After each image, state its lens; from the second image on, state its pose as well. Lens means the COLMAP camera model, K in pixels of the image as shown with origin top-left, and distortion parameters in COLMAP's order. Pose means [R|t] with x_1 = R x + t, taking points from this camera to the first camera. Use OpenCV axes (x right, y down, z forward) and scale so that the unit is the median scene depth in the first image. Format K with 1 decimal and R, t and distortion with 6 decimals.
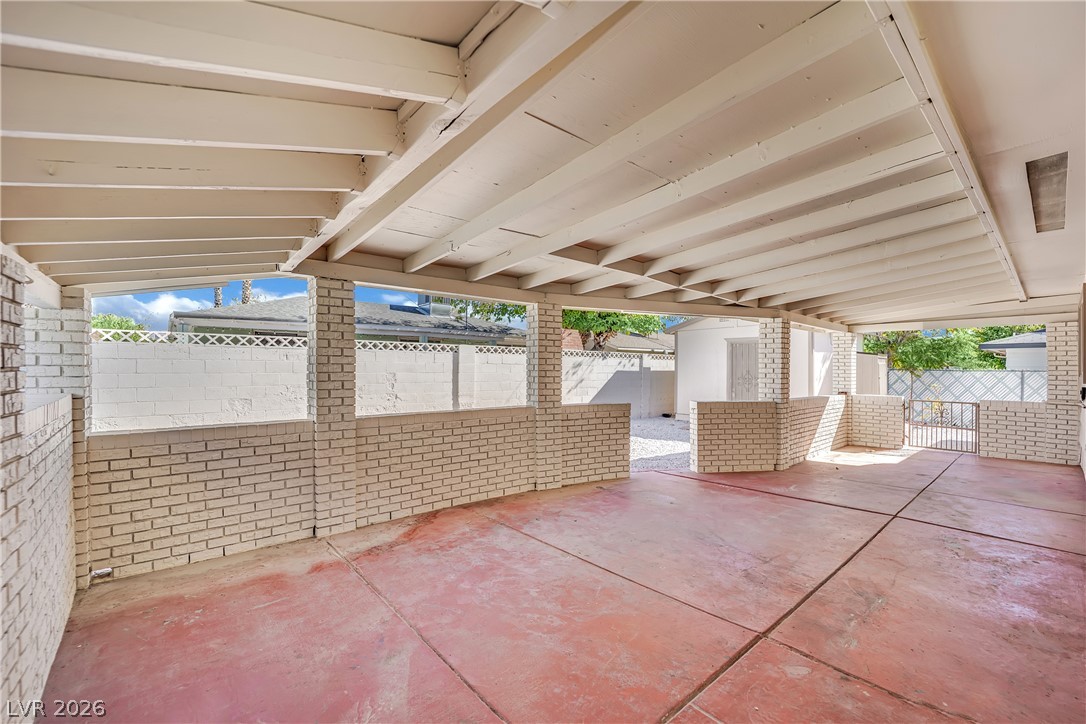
lens RADIAL K [[455.5, 0, 535.7], [0, 455.5, 365.4], [0, 0, 1]] dist [-0.014203, 0.000391]
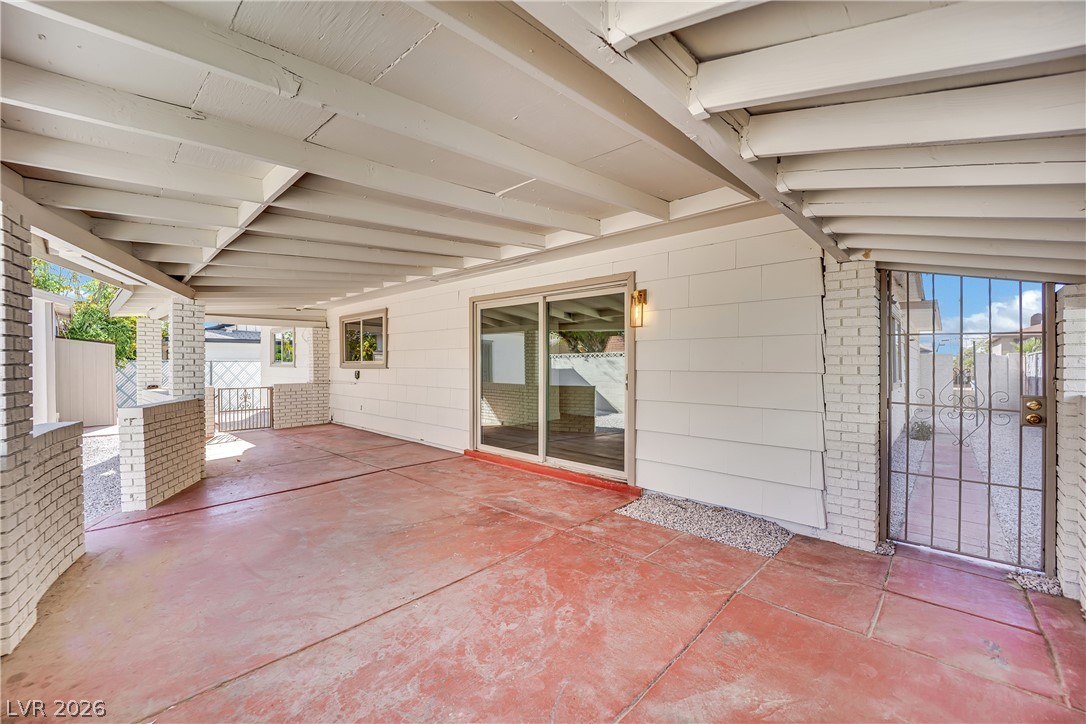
lens RADIAL K [[442.5, 0, 537.1], [0, 442.5, 368.0], [0, 0, 1]] dist [-0.010194, -0.000091]
pose [[-0.121450, -0.019065, 0.992414, -0.589373], [-0.008959, 0.999796, 0.018110, 0.003230], [-0.992557, -0.006691, -0.121596, 0.760304]]
